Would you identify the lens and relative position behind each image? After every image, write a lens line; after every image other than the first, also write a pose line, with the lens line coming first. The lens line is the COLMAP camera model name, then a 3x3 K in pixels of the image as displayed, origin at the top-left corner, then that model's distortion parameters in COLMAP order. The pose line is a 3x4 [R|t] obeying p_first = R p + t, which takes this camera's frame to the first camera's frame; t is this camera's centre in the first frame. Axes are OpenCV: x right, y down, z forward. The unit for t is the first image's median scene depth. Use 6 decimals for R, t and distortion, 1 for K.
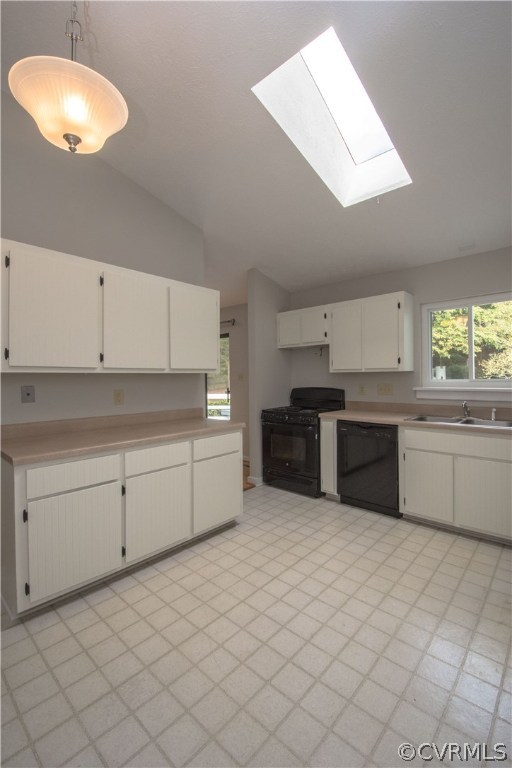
lens RADIAL K [[334.1, 0, 257.5], [0, 334.1, 377.7], [0, 0, 1]] dist [-0.003292, -0.010533]
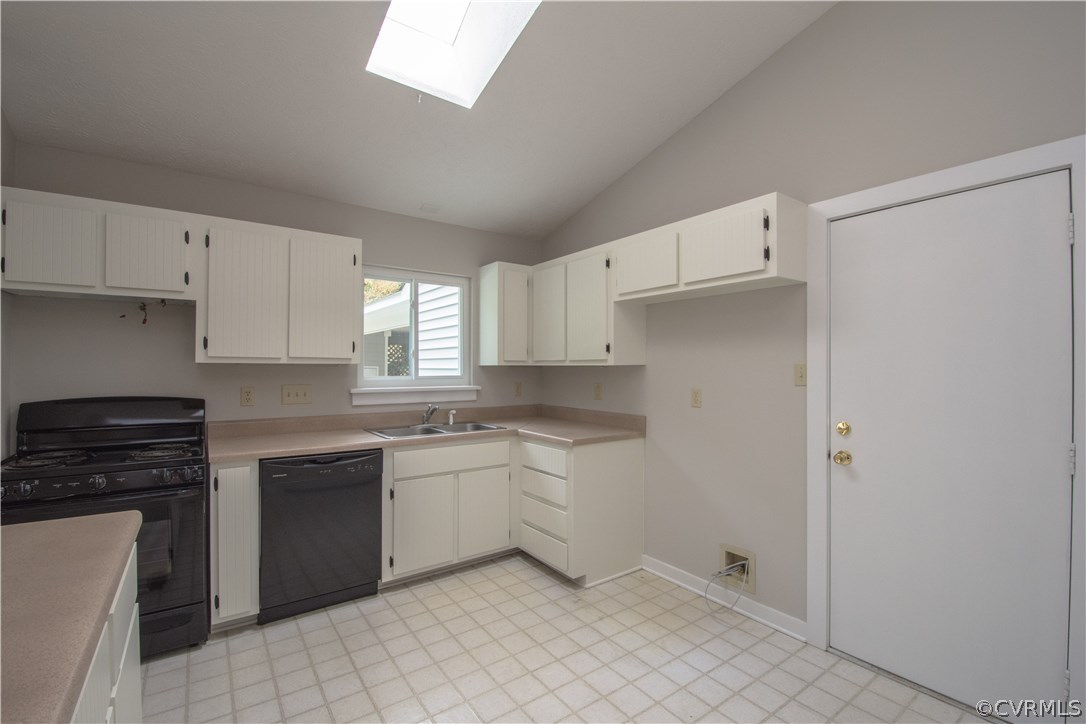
lens RADIAL K [[472.5, 0, 557.2], [0, 472.5, 367.4], [0, 0, 1]] dist [-0.003292, -0.010533]
pose [[0.188123, 0.013168, 0.982057, -0.530566], [-0.002209, 0.999913, -0.012984, -0.002604], [-0.982143, 0.000273, 0.188136, 0.636748]]
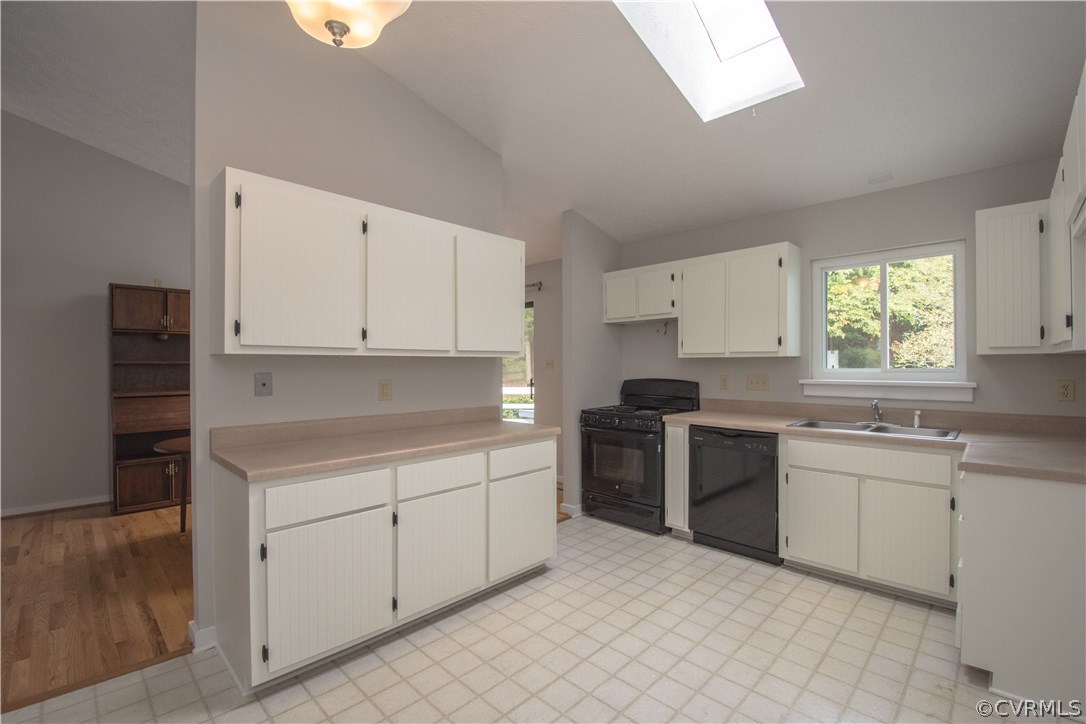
lens RADIAL K [[472.5, 0, 553.9], [0, 472.5, 367.8], [0, 0, 1]] dist [-0.003292, -0.010533]
pose [[0.999628, 0.006907, -0.026378, -0.032251], [-0.006764, 0.999962, 0.005514, 0.003569], [0.026415, -0.005334, 0.999637, -0.004314]]
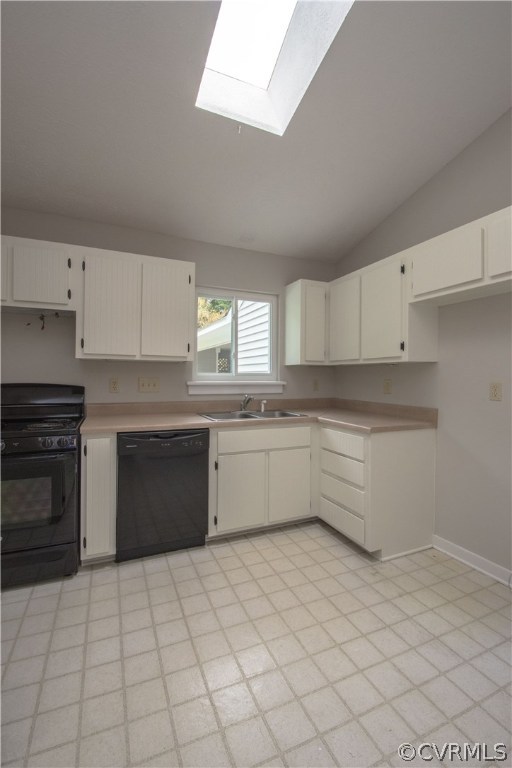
lens RADIAL K [[334.1, 0, 258.6], [0, 334.1, 377.1], [0, 0, 1]] dist [-0.003292, -0.010533]
pose [[0.401721, 0.012828, 0.915672, -0.335862], [-0.009903, 0.999904, -0.009664, 0.035884], [-0.915709, -0.005186, 0.401810, 0.735342]]
